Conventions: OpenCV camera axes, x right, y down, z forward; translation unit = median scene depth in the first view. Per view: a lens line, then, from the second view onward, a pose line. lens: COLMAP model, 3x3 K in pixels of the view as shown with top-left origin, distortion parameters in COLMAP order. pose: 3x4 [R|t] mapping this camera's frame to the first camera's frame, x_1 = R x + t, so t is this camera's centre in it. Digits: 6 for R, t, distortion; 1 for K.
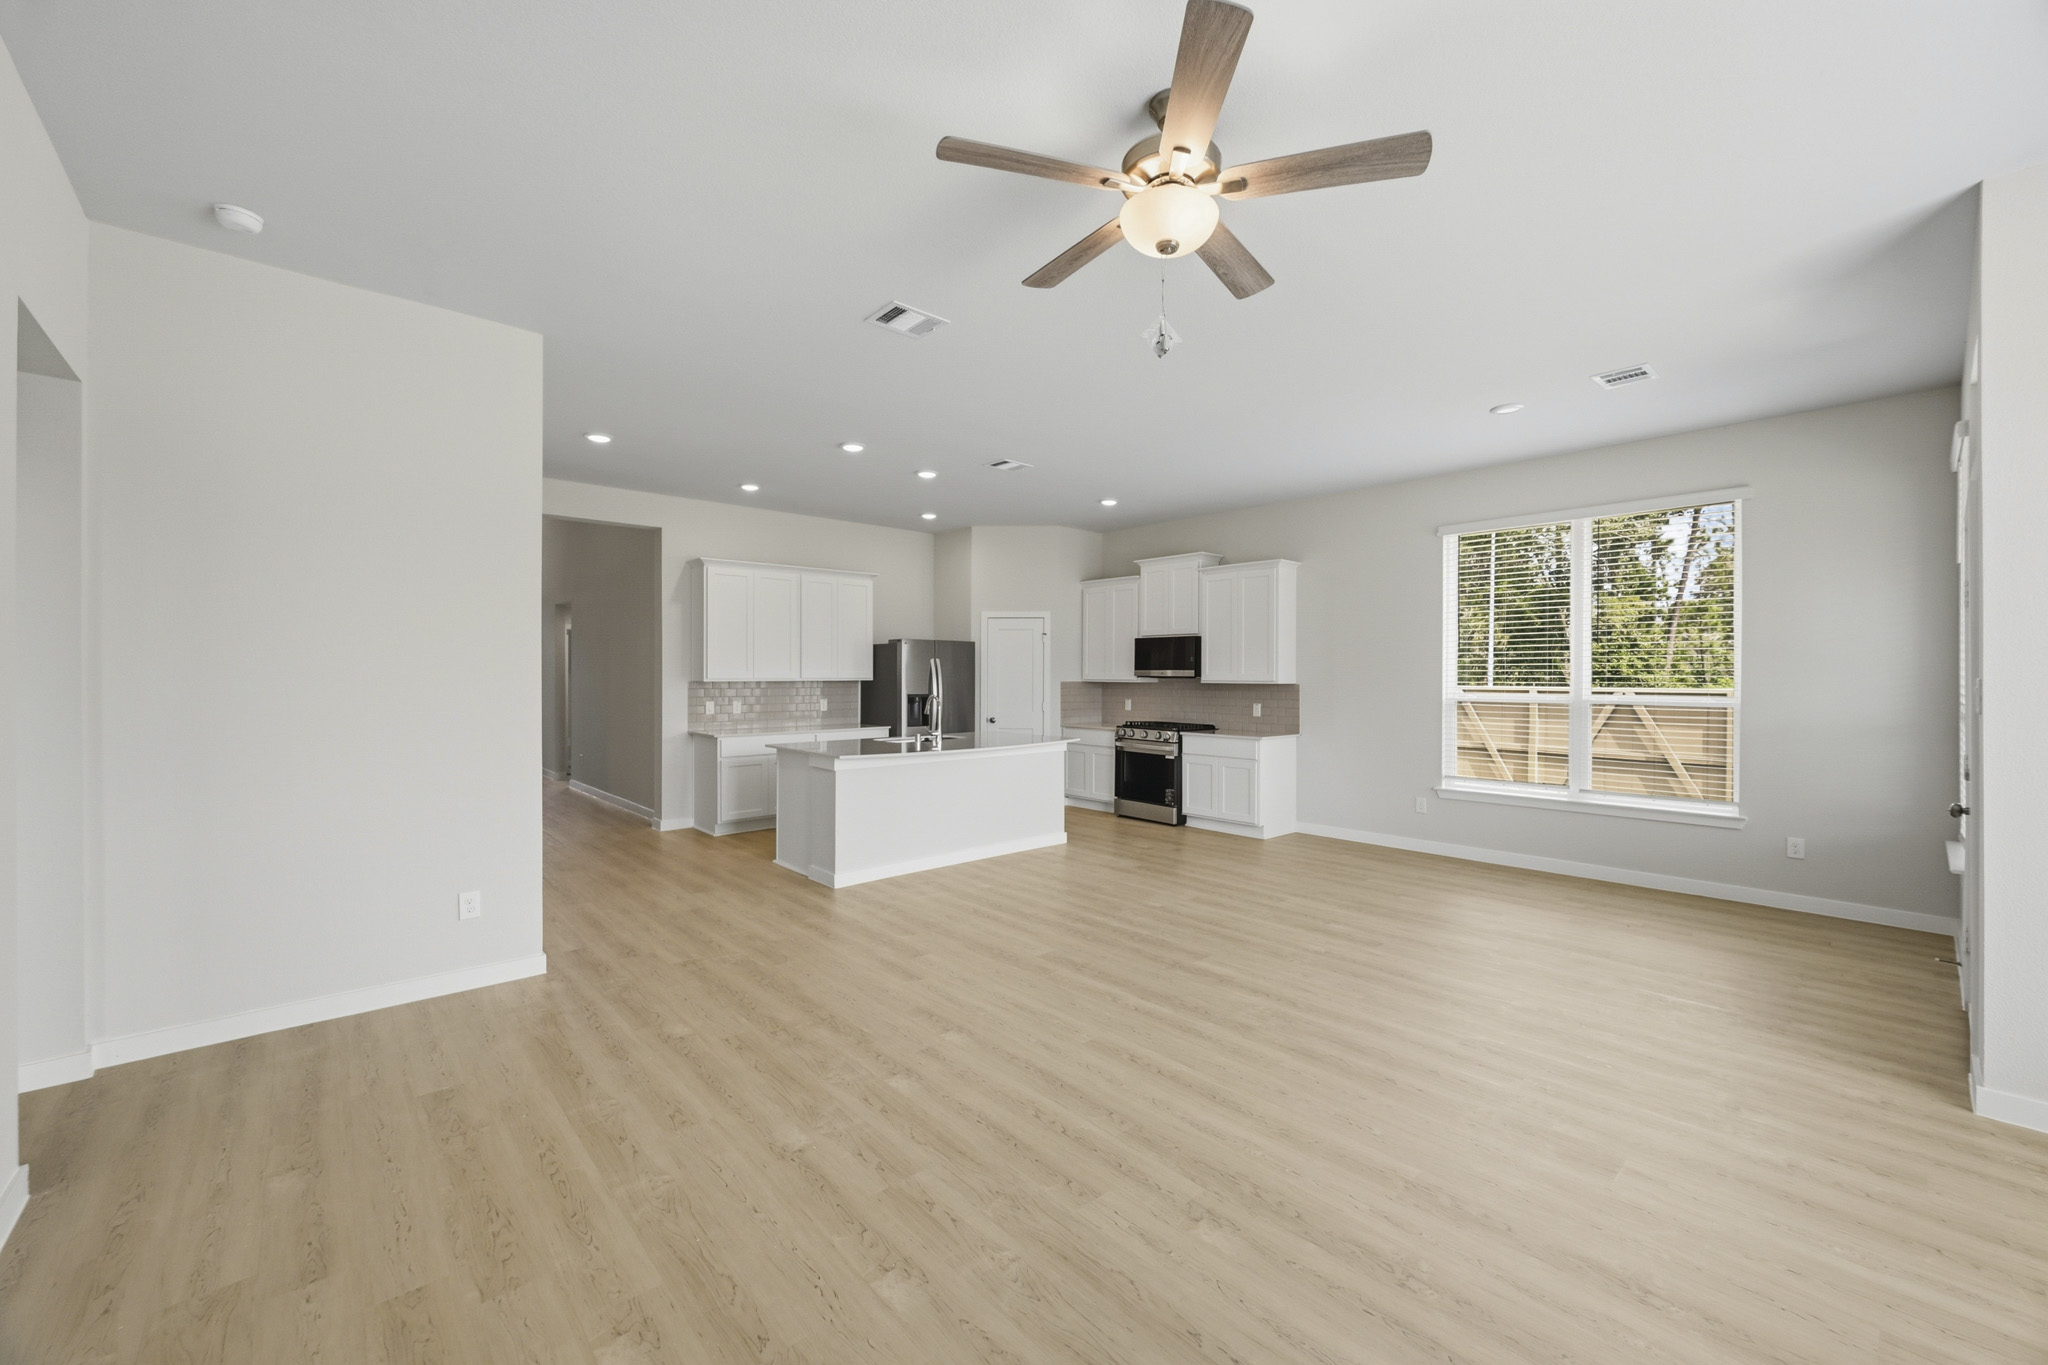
lens RADIAL K [[799.1, 0, 1024.0], [0, 799.1, 682.5], [0, 0, 1]] dist [0.000448, 0.000147]
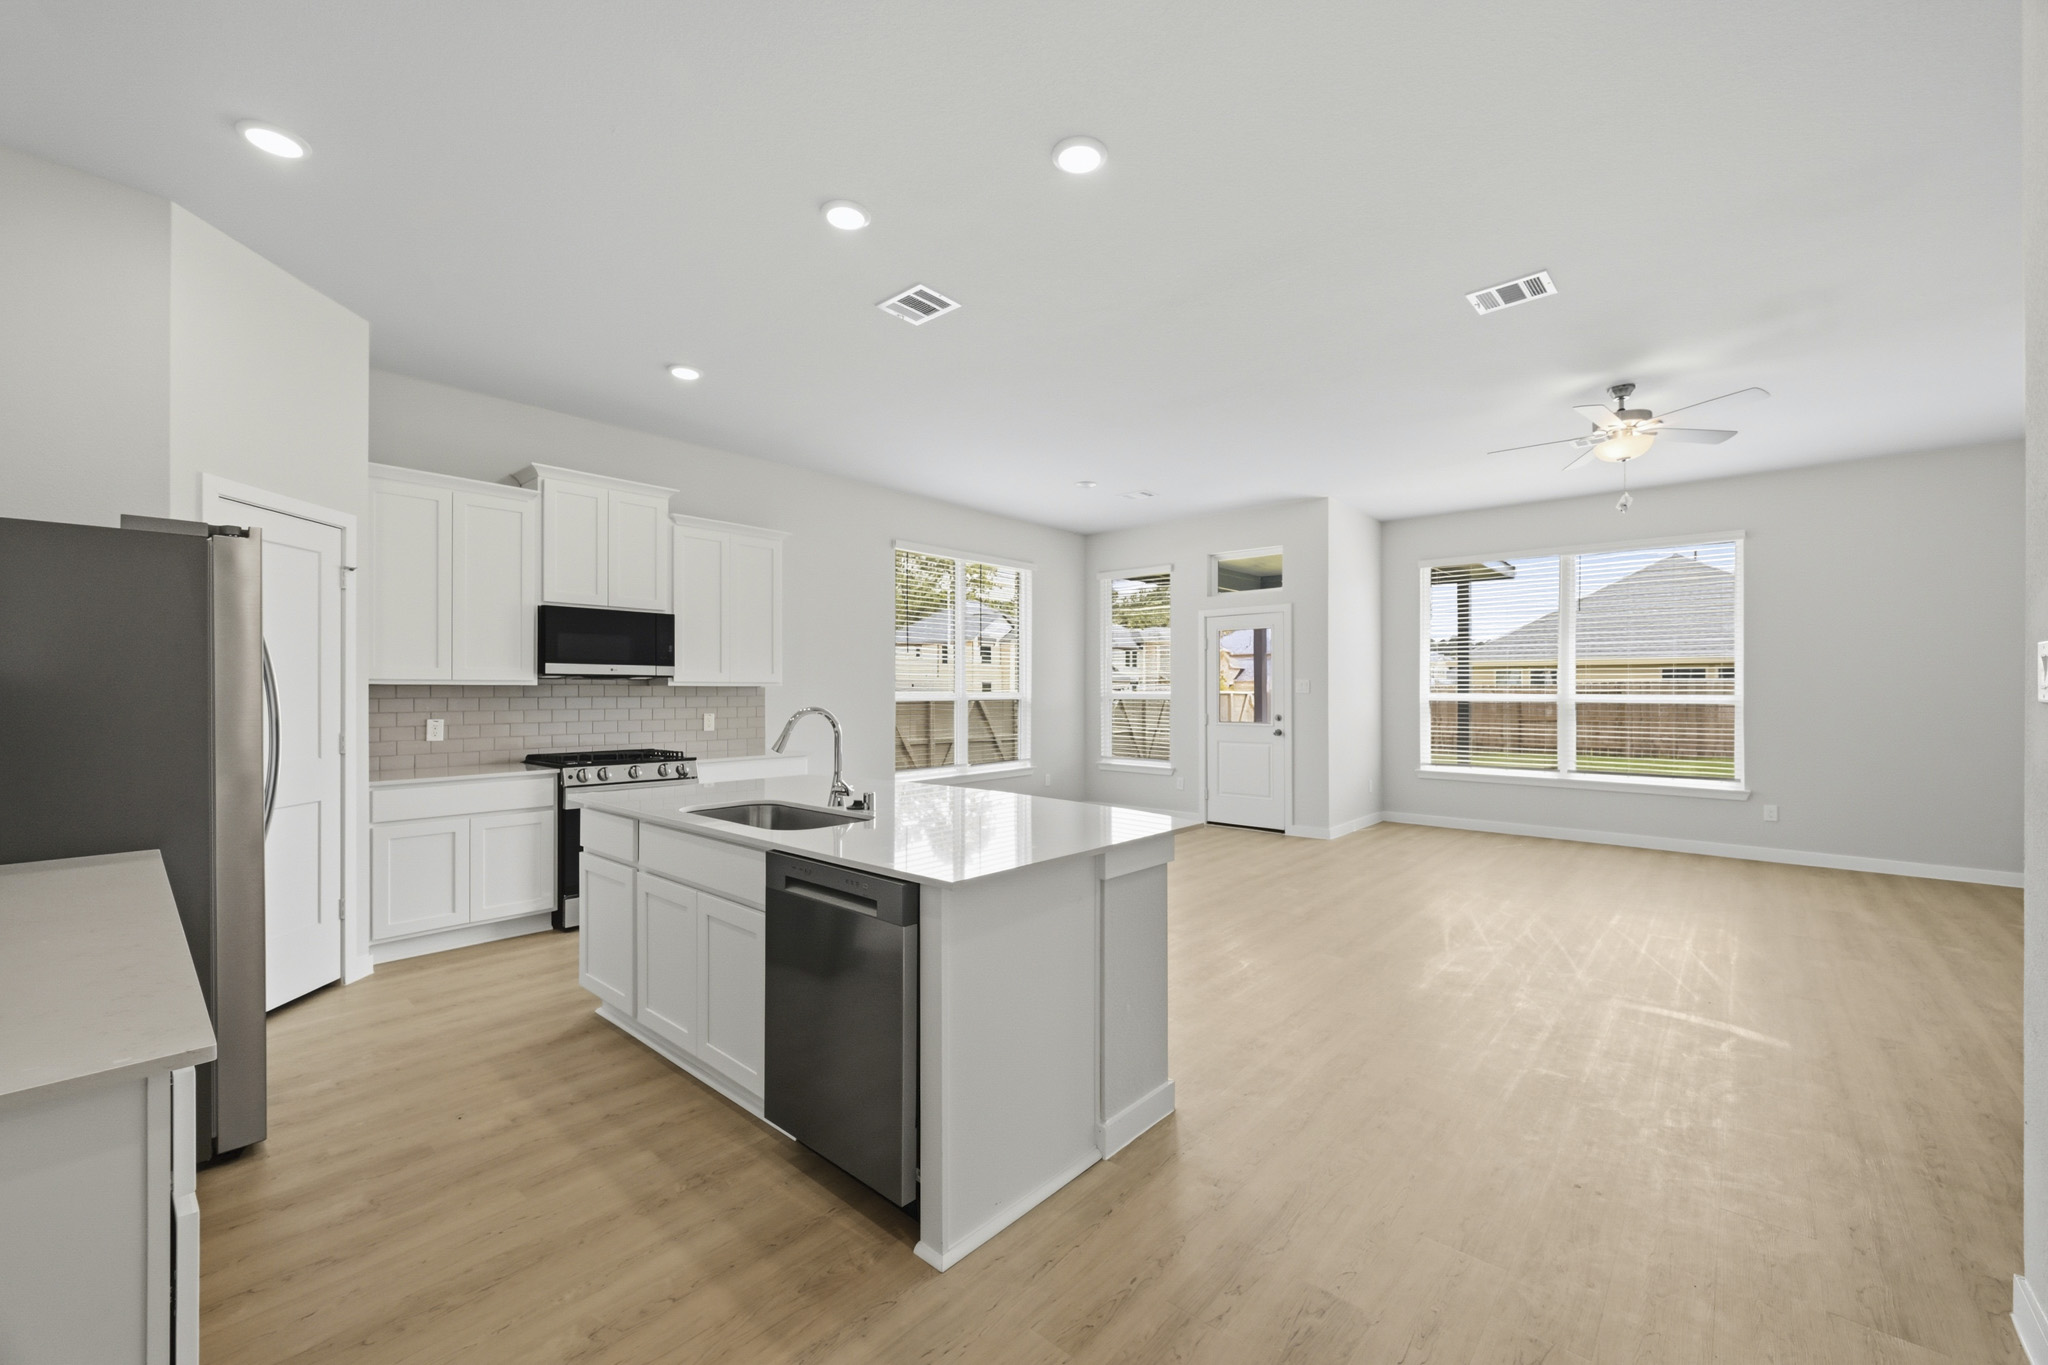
lens RADIAL K [[811.3, 0, 1032.1], [0, 811.3, 685.3], [0, 0, 1]] dist [0.000714, 0.000374]
pose [[-0.122609, 0.003769, 0.992448, -0.497321], [0.007015, 0.999971, -0.002931, 0.004383], [-0.992430, 0.006602, -0.122632, 0.803364]]
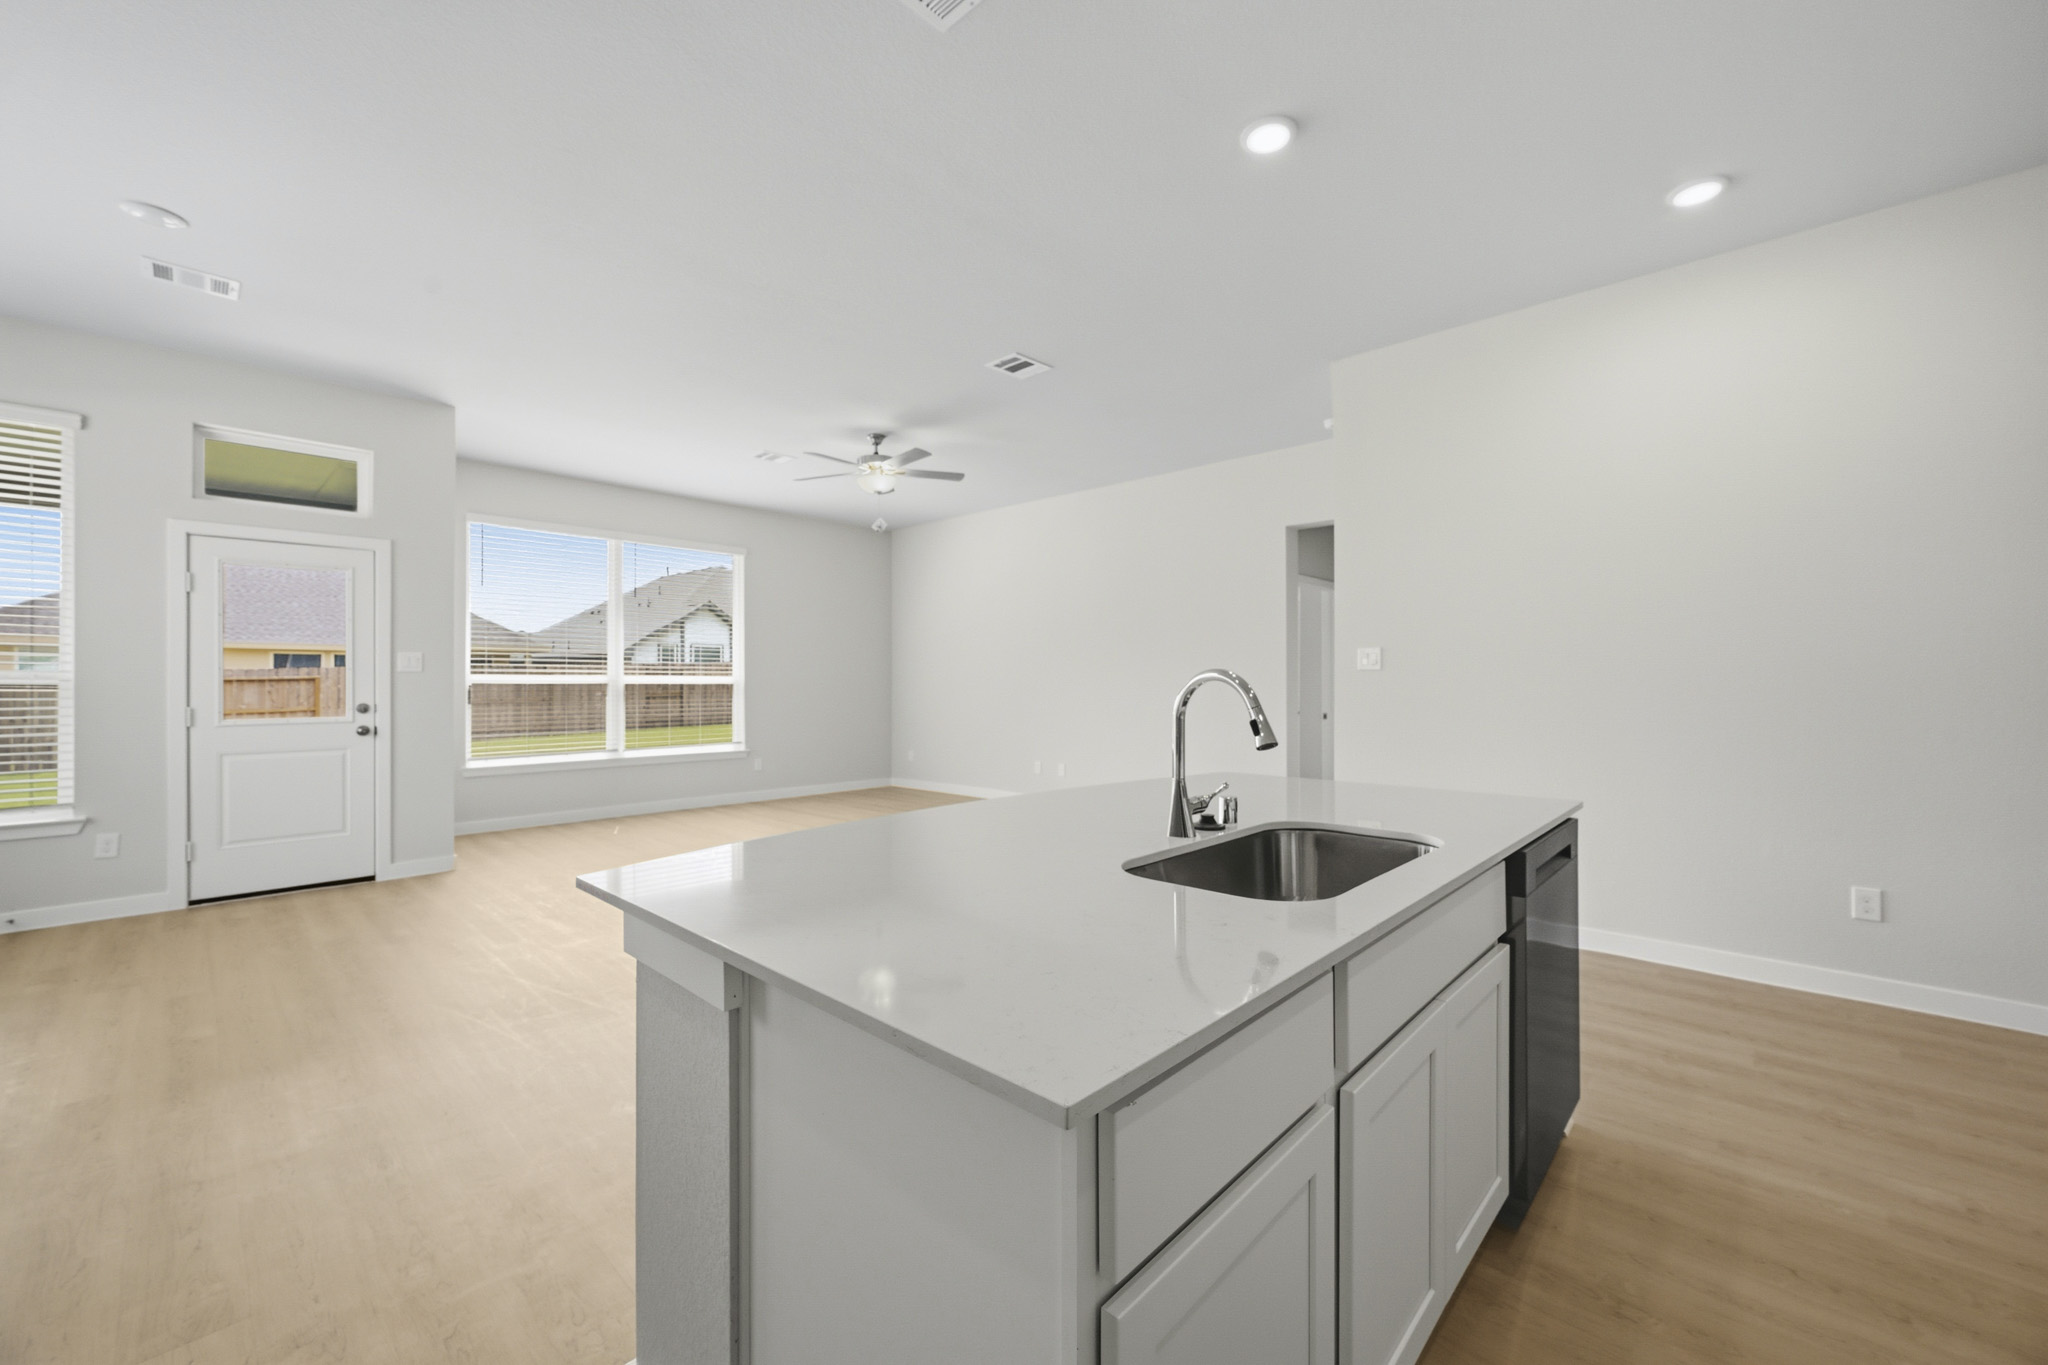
lens RADIAL K [[797.8, 0, 1025.7], [0, 797.8, 673.4], [0, 0, 1]] dist [-0.000251, -0.000025]
pose [[-0.996578, -0.000537, -0.082660, -0.026534], [-0.000481, 1.000000, -0.000700, 0.015221], [0.082660, -0.000657, -0.996578, 1.077727]]
